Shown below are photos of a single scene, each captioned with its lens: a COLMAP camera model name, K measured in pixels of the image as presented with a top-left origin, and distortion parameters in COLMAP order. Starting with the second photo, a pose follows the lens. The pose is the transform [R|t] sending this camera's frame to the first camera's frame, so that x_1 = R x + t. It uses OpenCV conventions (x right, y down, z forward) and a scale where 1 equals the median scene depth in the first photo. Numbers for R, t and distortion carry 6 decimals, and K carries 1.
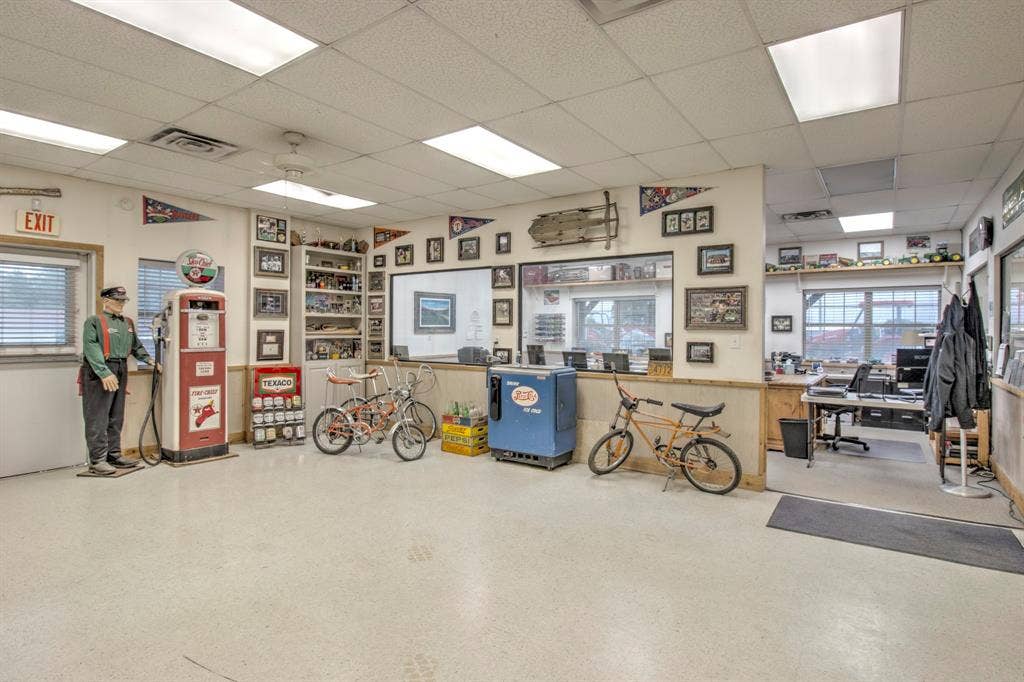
lens RADIAL K [[525.4, 0, 515.5], [0, 525.4, 333.7], [0, 0, 1]] dist [0.002422, -0.009775]
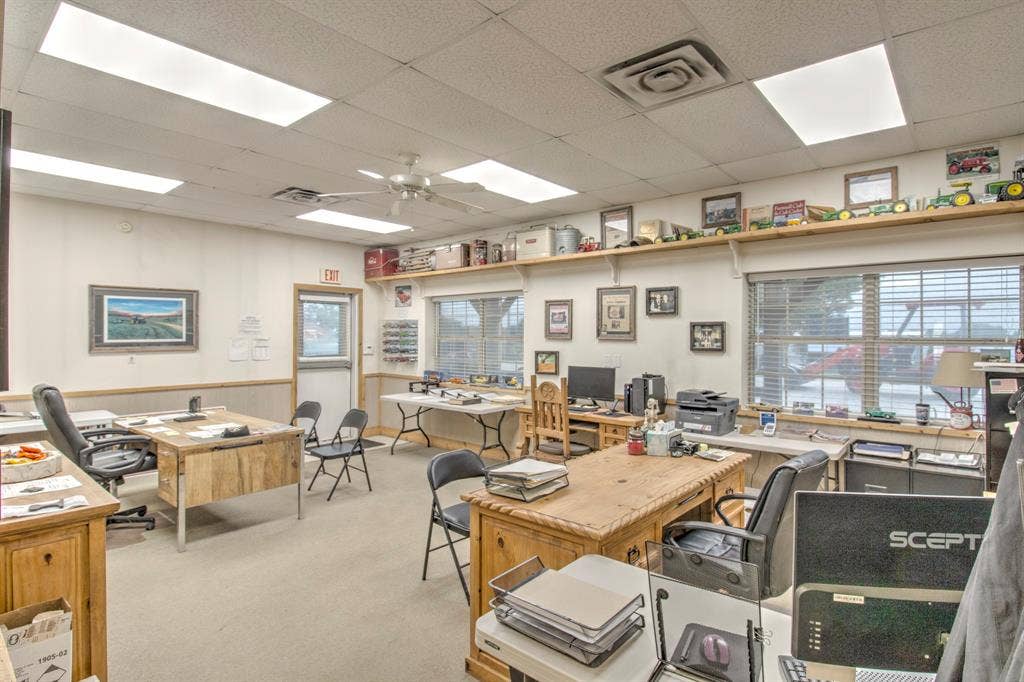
lens RADIAL K [[525.4, 0, 513.2], [0, 525.4, 336.2], [0, 0, 1]] dist [0.002422, -0.009775]
pose [[0.995761, -0.000030, -0.091976, 0.367874], [-0.000701, 0.999968, -0.007922, -0.015916], [0.091973, 0.007953, 0.995730, 0.456254]]
